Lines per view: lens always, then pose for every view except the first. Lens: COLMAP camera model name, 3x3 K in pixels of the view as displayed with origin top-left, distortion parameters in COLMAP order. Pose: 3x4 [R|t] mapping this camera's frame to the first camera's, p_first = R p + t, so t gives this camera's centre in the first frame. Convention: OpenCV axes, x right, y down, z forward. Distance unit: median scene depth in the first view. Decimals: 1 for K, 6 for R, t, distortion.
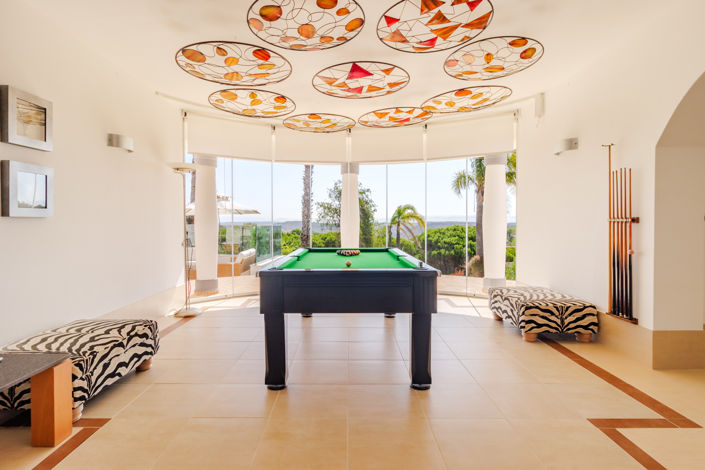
lens RADIAL K [[366.7, 0, 351.6], [0, 366.7, 220.9], [0, 0, 1]] dist [-0.000167, -0.000229]
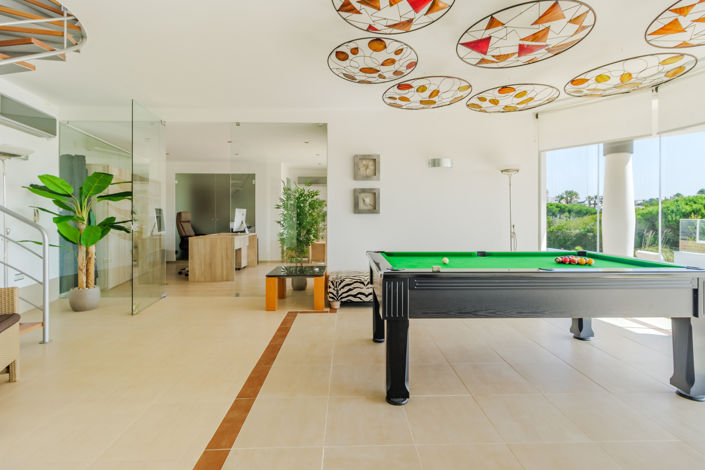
lens RADIAL K [[336.6, 0, 352.1], [0, 336.6, 215.3], [0, 0, 1]] dist [0.000556, -0.000057]
pose [[0.019813, 0.002741, -0.999800, 0.735659], [0.000999, 0.999996, 0.002761, -0.006710], [0.999803, -0.001053, 0.019810, 0.627715]]
